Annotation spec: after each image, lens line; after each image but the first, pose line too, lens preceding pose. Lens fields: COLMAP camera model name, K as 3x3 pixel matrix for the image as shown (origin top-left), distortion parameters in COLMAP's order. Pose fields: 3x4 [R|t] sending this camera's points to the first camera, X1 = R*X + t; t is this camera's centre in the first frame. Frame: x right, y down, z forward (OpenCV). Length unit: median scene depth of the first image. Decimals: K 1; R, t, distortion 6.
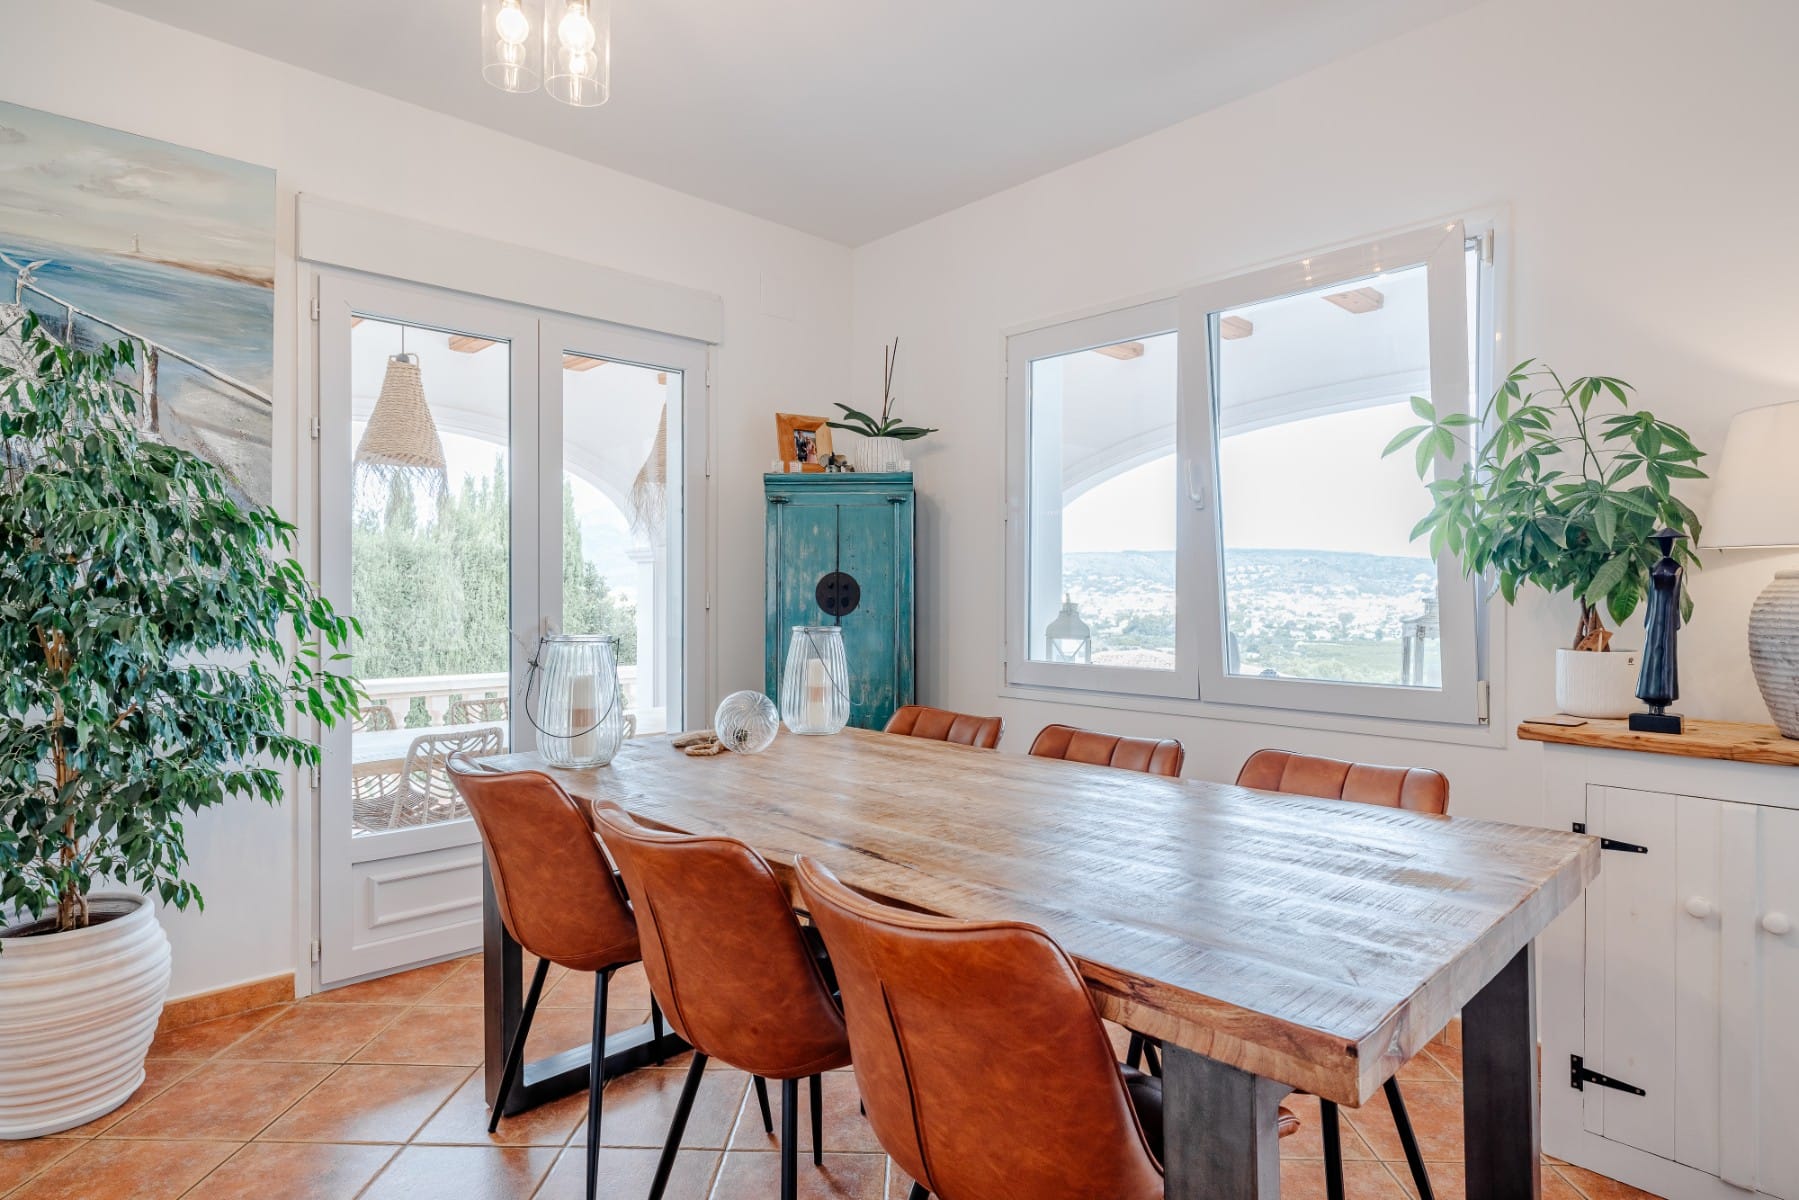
lens RADIAL K [[983.6, 0, 901.1], [0, 983.6, 597.5], [0, 0, 1]] dist [-0.015261, 0.005075]
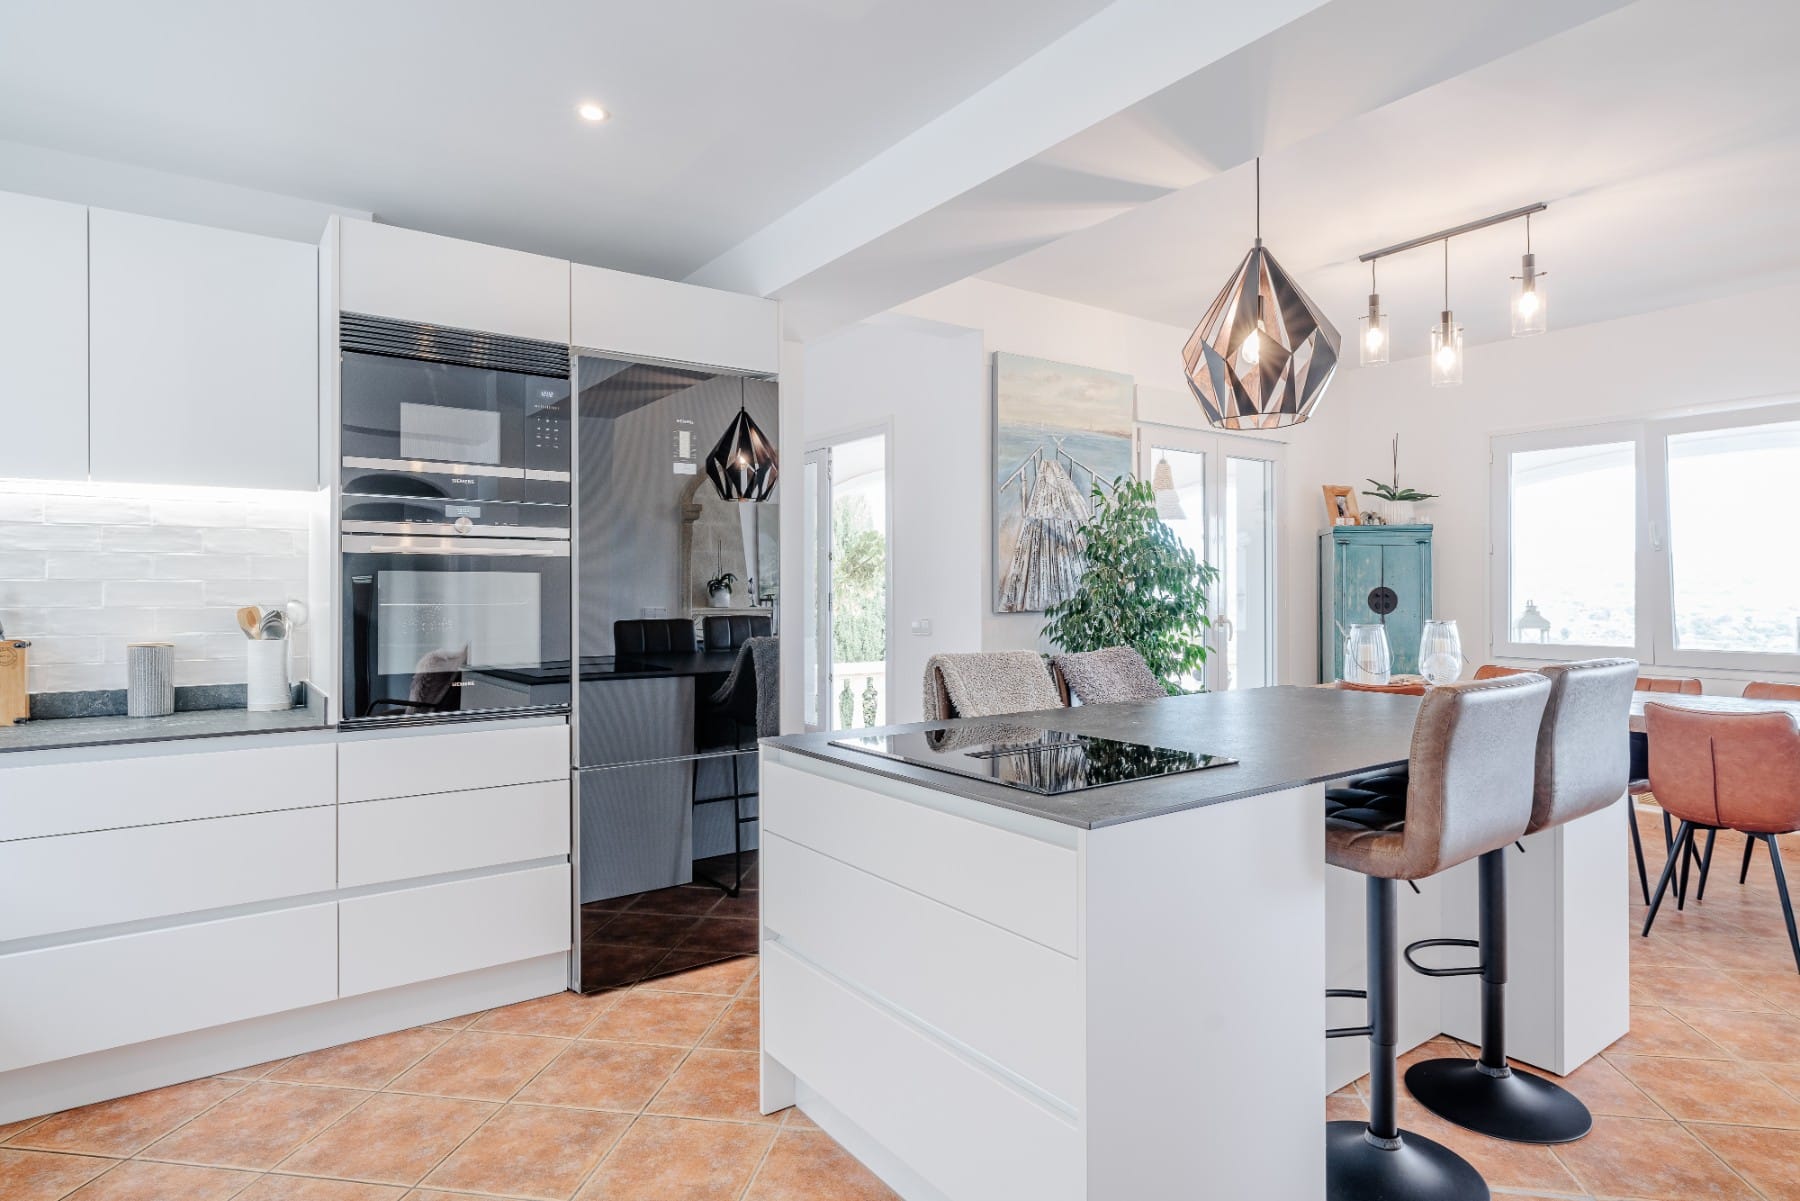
lens RADIAL K [[984.2, 0, 896.0], [0, 984.2, 558.6], [0, 0, 1]] dist [-0.015261, 0.005075]
pose [[0.989968, -0.015497, -0.140439, -0.612844], [0.008267, 0.998617, -0.051917, 0.004234], [0.141049, 0.050235, 0.988727, -0.673931]]
